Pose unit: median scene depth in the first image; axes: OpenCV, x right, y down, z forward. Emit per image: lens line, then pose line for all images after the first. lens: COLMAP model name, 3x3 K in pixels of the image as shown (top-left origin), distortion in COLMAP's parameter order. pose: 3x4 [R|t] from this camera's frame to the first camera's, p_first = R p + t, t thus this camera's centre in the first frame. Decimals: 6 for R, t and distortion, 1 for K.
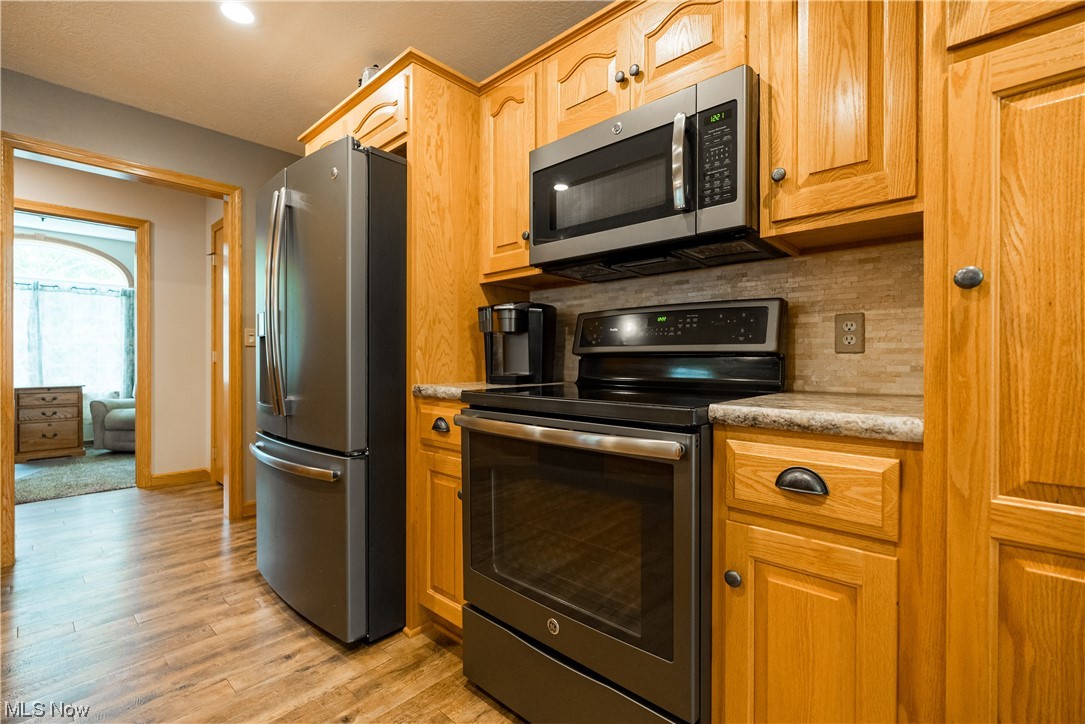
lens RADIAL K [[481.2, 0, 544.2], [0, 481.2, 363.2], [0, 0, 1]] dist [-0.002956, -0.000094]
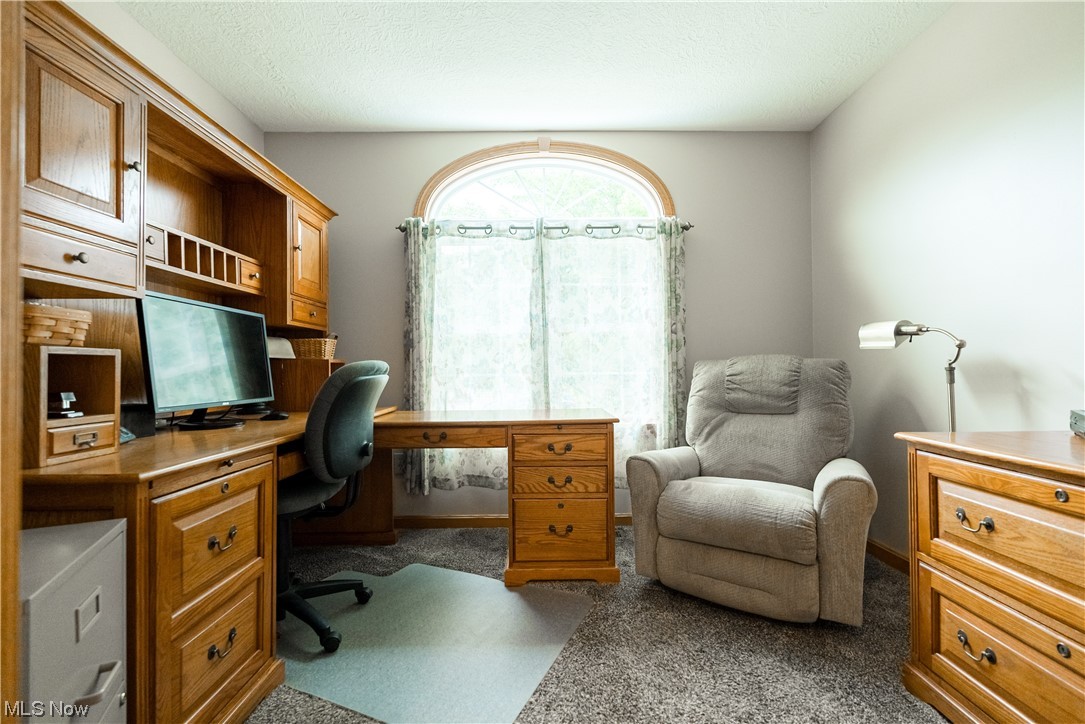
lens RADIAL K [[481.2, 0, 539.2], [0, 481.2, 364.6], [0, 0, 1]] dist [-0.002956, -0.000094]
pose [[0.675938, -0.017081, -0.736760, -0.659582], [0.007319, 0.999838, -0.016466, 0.003375], [0.736922, 0.005738, 0.675953, 0.630657]]
